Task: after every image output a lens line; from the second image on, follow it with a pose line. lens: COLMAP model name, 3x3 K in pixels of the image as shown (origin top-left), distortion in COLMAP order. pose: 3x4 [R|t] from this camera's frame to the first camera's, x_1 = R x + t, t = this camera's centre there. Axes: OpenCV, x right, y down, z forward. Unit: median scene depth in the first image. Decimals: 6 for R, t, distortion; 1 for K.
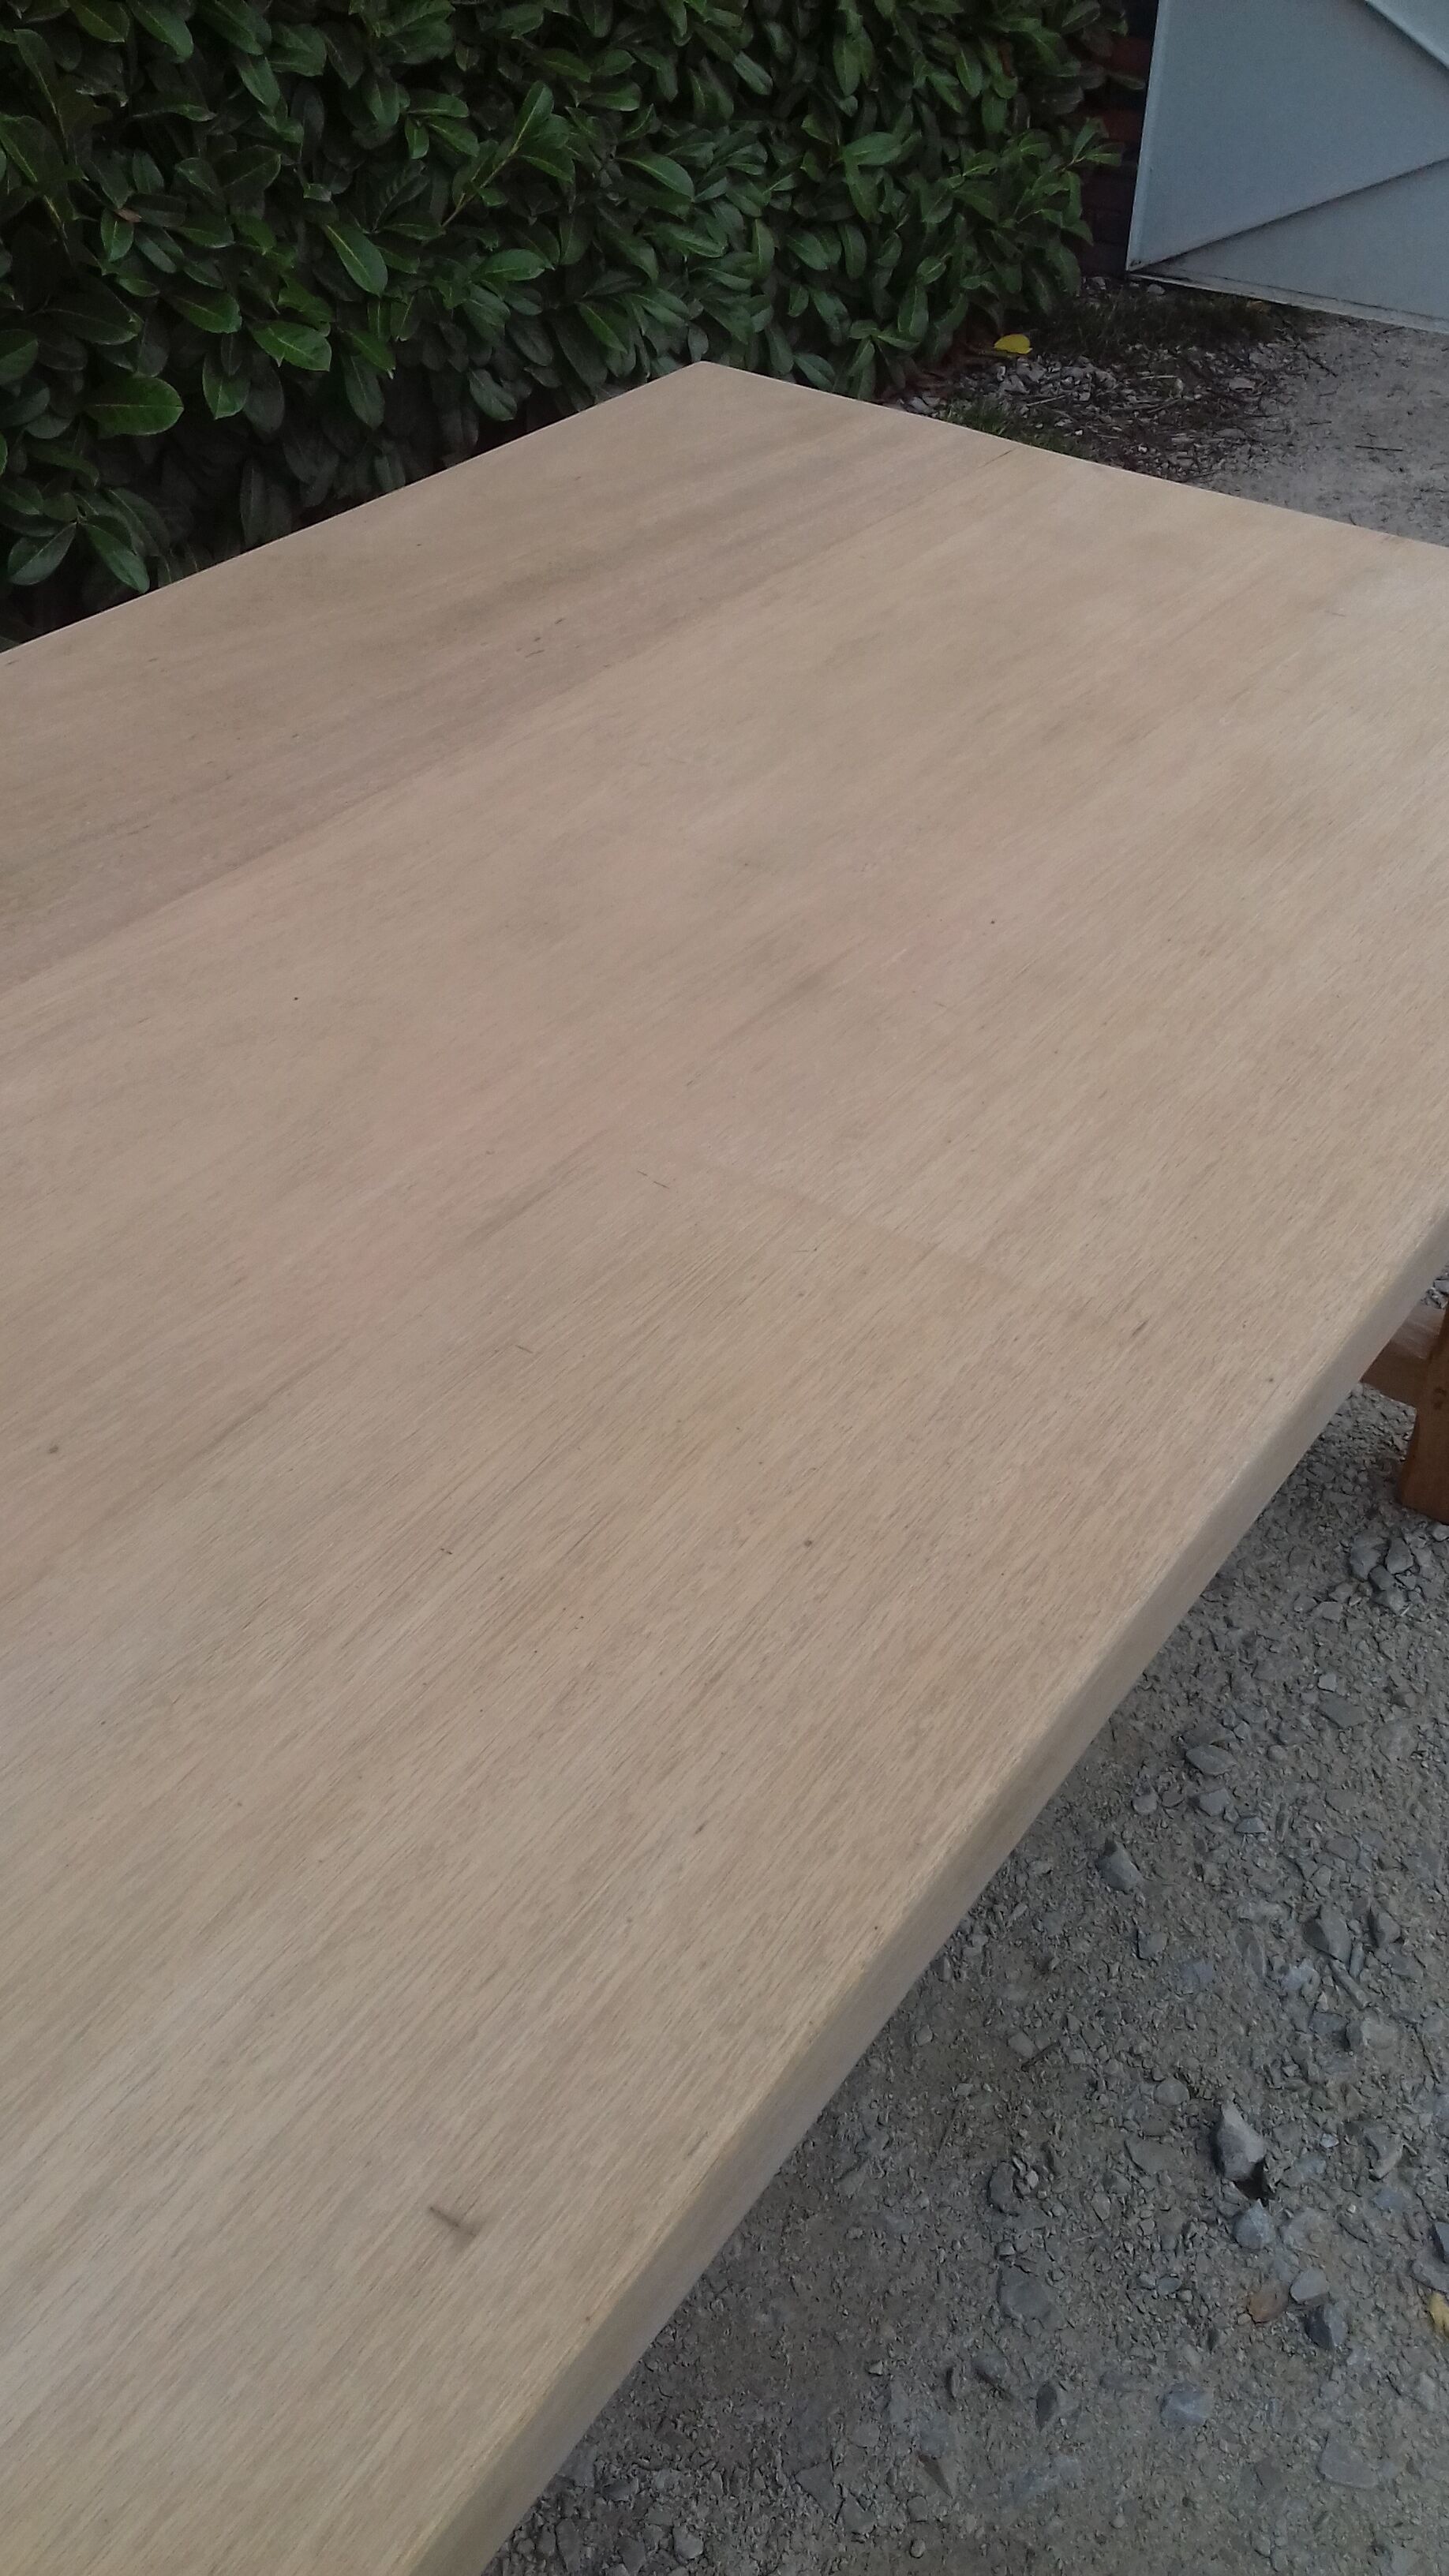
lens RADIAL K [[2380.5, 0, 691.8], [0, 2380.5, 1242.1], [0, 0, 1]] dist [0.084464, -0.191060]
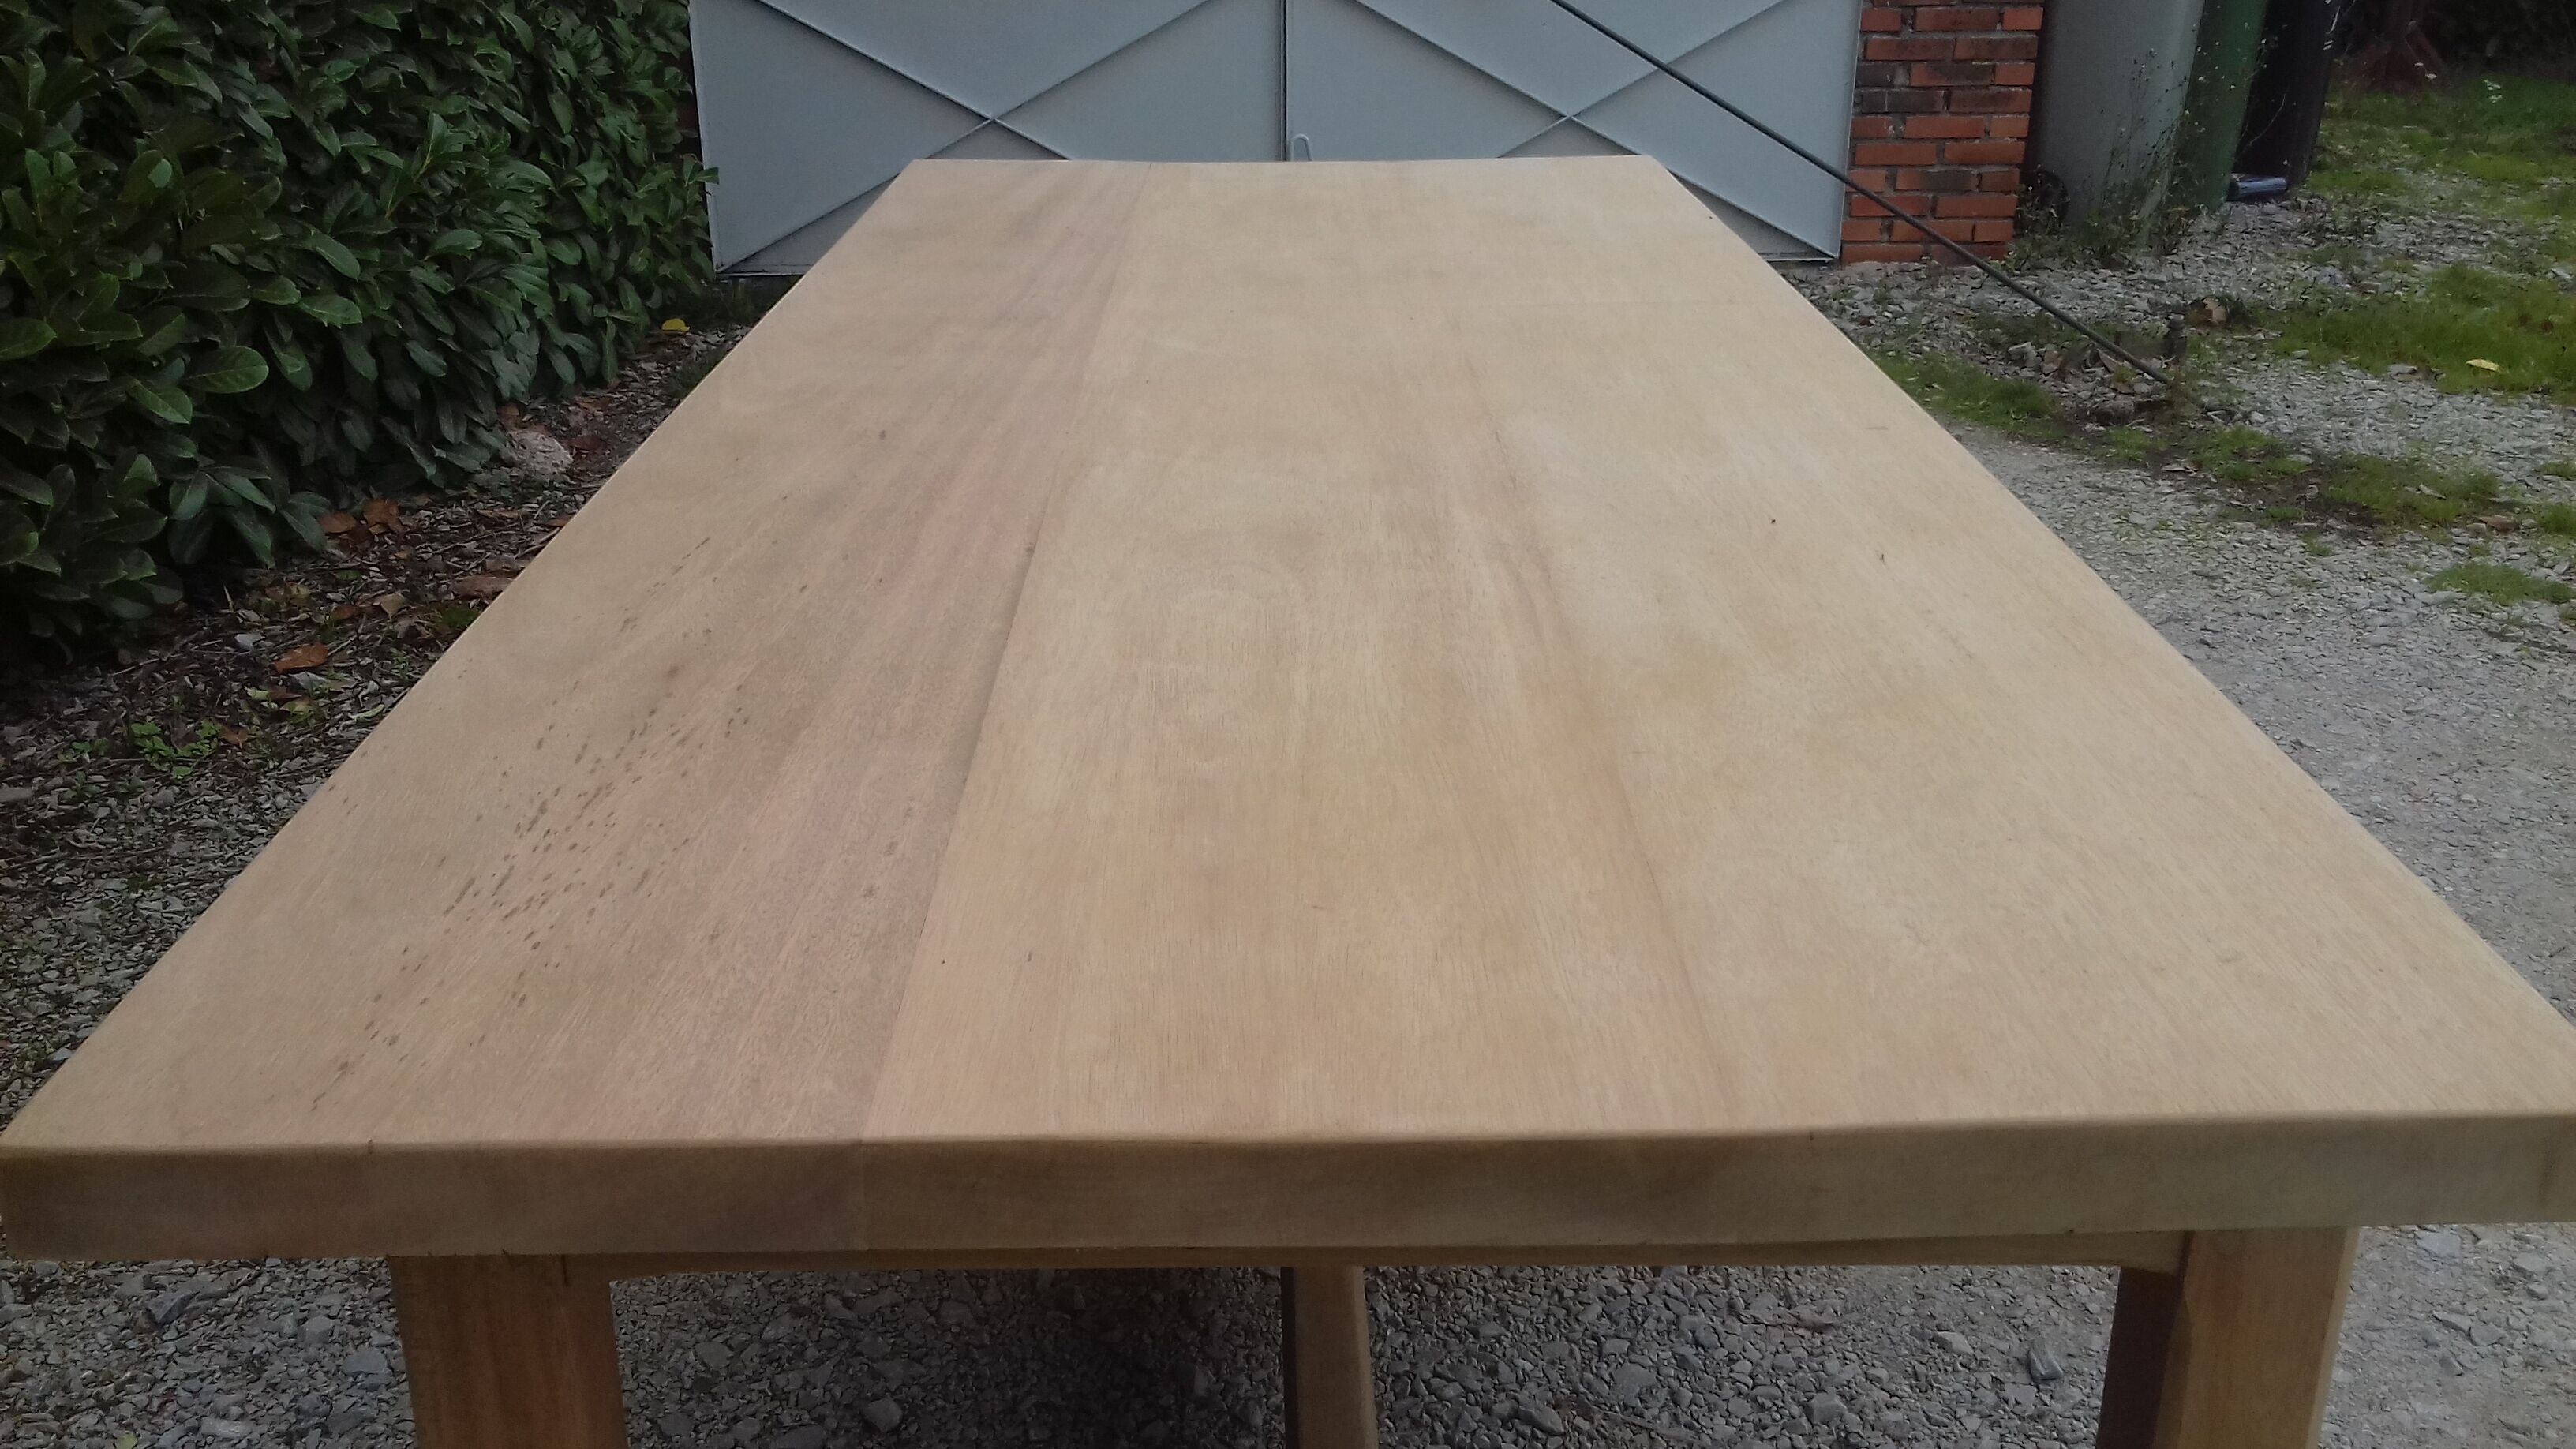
lens RADIAL K [[2368.0, 0, 1274.4], [0, 2368.0, 725.3], [0, 0, 1]] dist [0.080559, -0.166388]
pose [[0.821228, -0.236942, 0.519079, -0.380307], [0.363203, 0.918681, -0.155272, 0.157354], [-0.440077, 0.316044, 0.840505, -0.150555]]
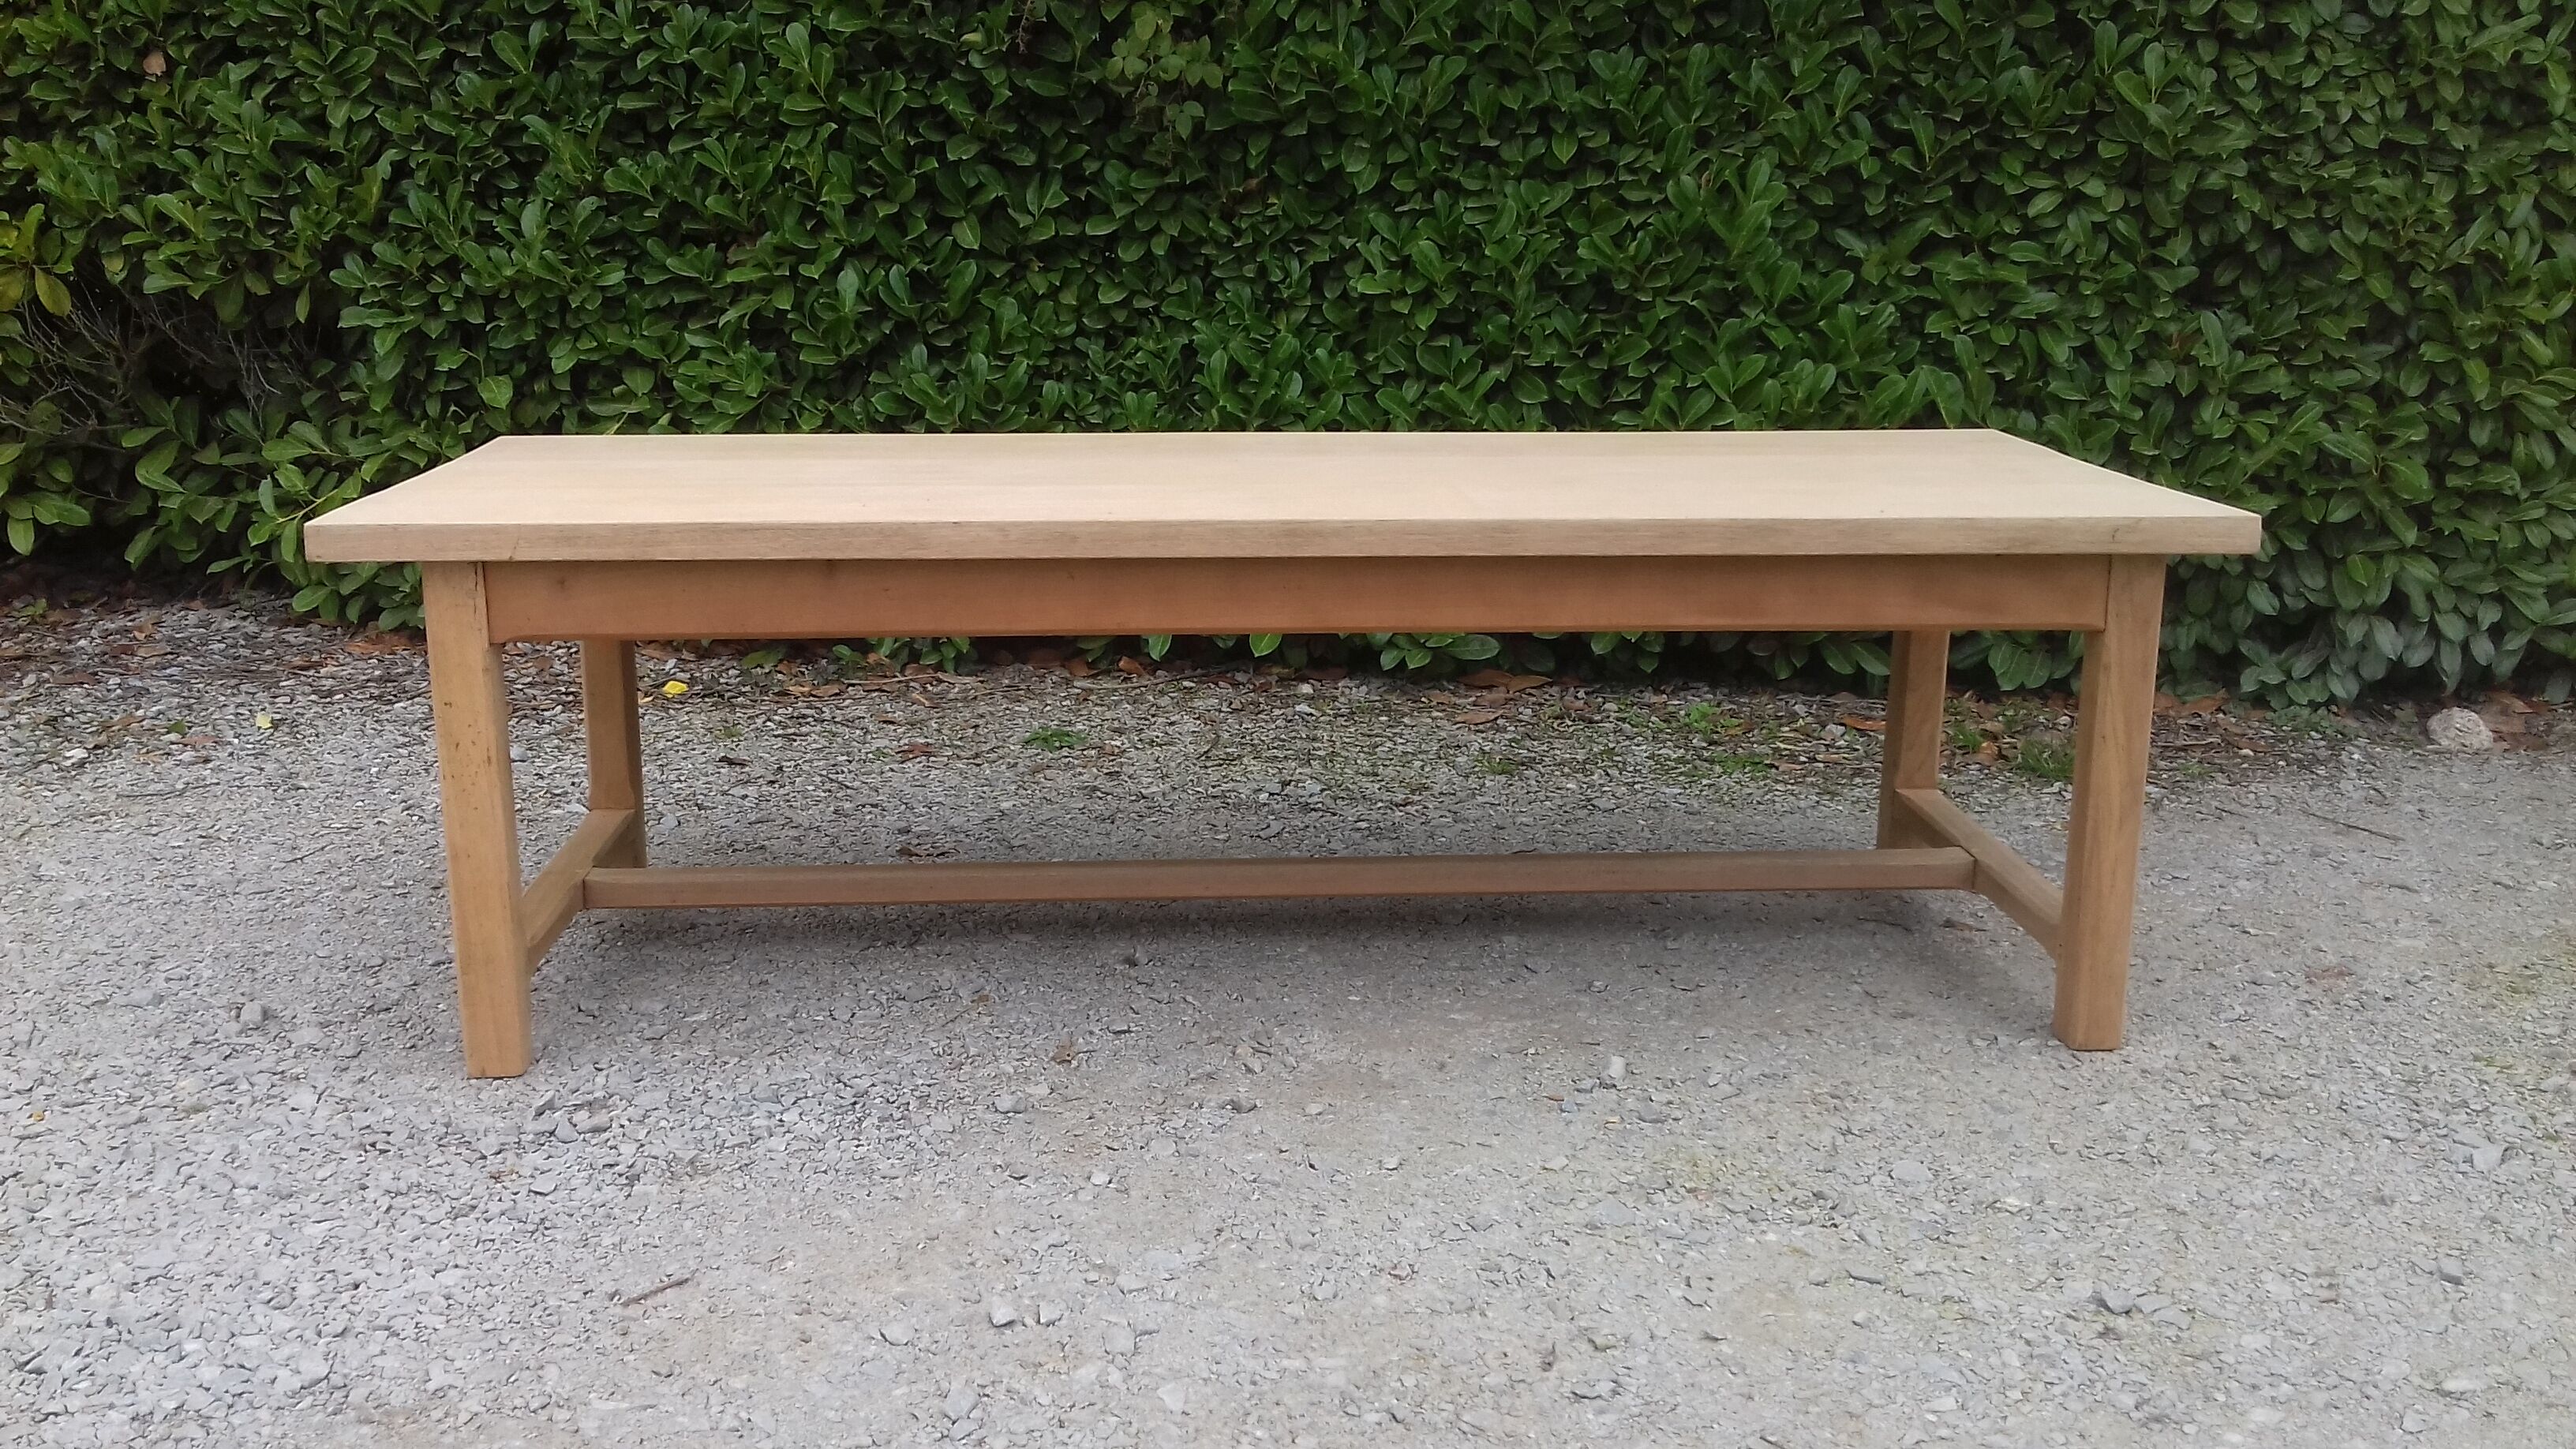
lens RADIAL K [[2368.2, 0, 1252.4], [0, 2368.2, 761.6], [0, 0, 1]] dist [0.093322, -0.204268]
pose [[0.607459, 0.170517, -0.775834, 0.652796], [-0.465159, 0.868075, -0.173417, 0.264408], [0.643911, 0.466229, 0.606637, -0.240642]]
